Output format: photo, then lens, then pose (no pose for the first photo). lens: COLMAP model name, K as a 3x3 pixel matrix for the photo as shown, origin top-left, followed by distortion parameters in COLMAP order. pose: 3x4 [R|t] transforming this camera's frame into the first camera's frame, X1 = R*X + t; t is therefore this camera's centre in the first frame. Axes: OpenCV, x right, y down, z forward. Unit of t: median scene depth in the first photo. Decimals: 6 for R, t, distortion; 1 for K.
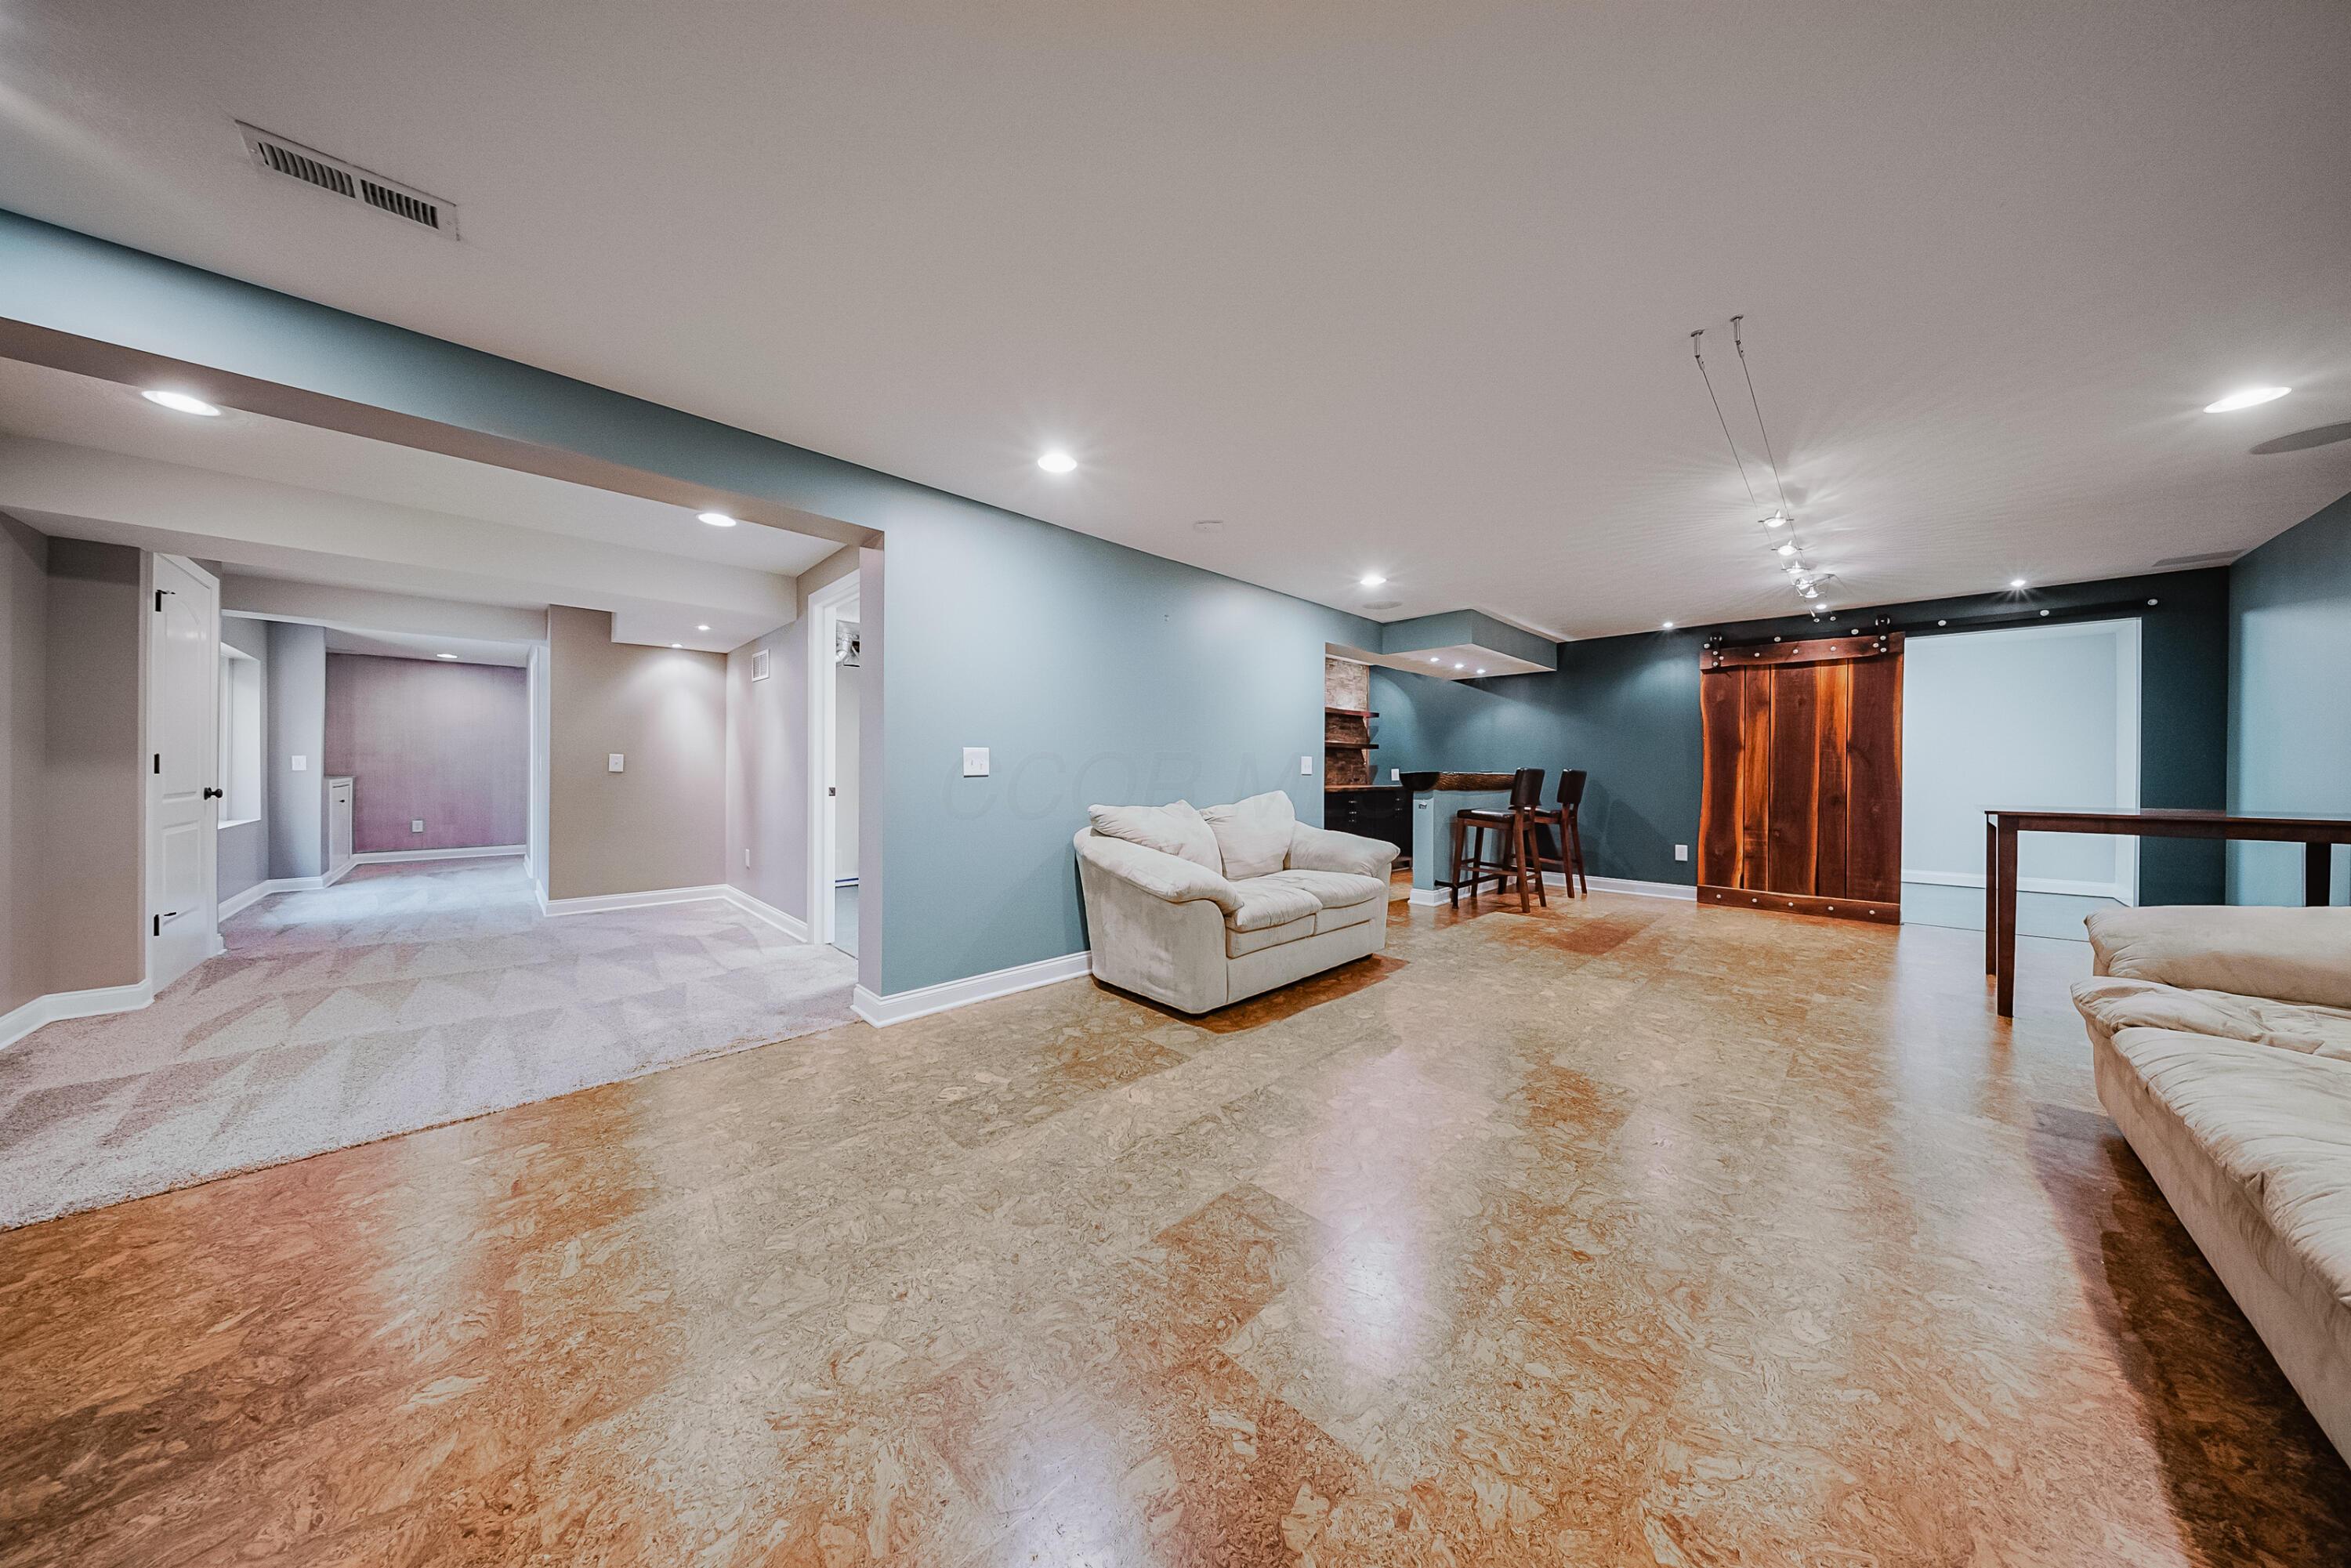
lens RADIAL K [[700.1, 0, 1171.2], [0, 700.1, 774.2], [0, 0, 1]] dist [0.003711, -0.000826]
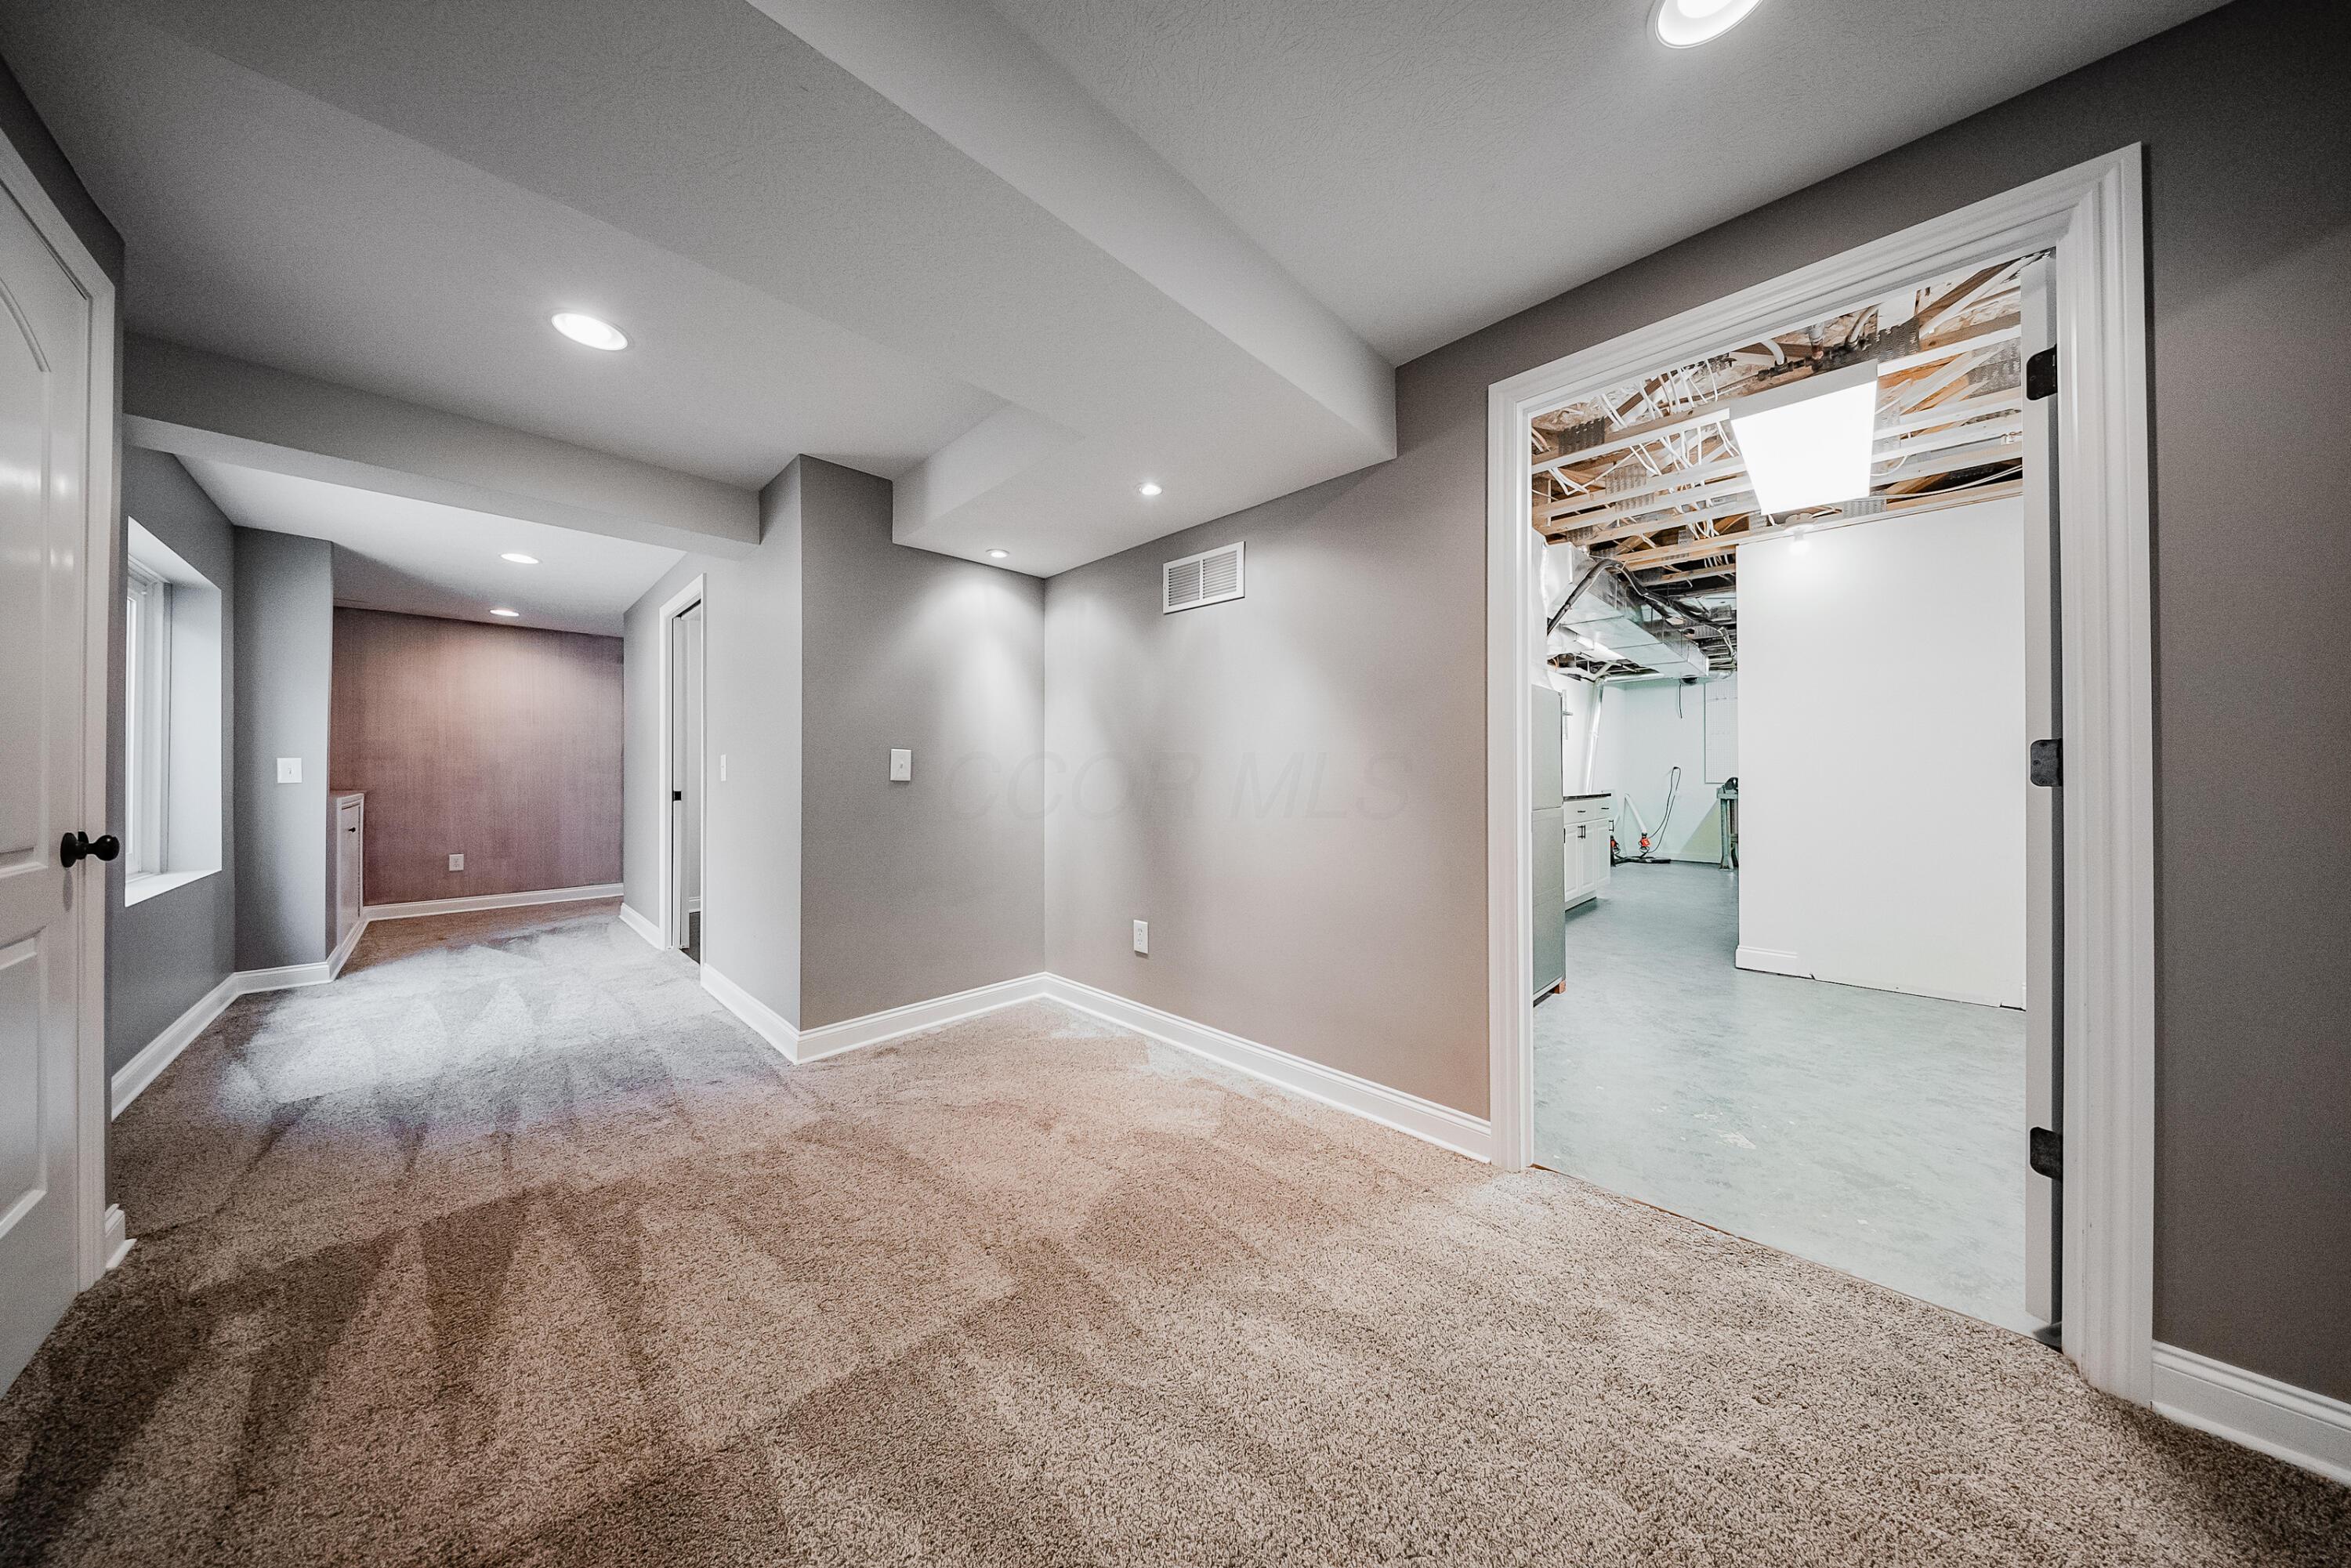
lens RADIAL K [[700.1, 0, 1177.7], [0, 700.1, 773.0], [0, 0, 1]] dist [0.003711, -0.000826]
pose [[0.999665, -0.007544, 0.024746, -0.510781], [0.007749, 0.999937, -0.008178, -0.002834], [-0.024683, 0.008367, 0.999660, 0.392519]]
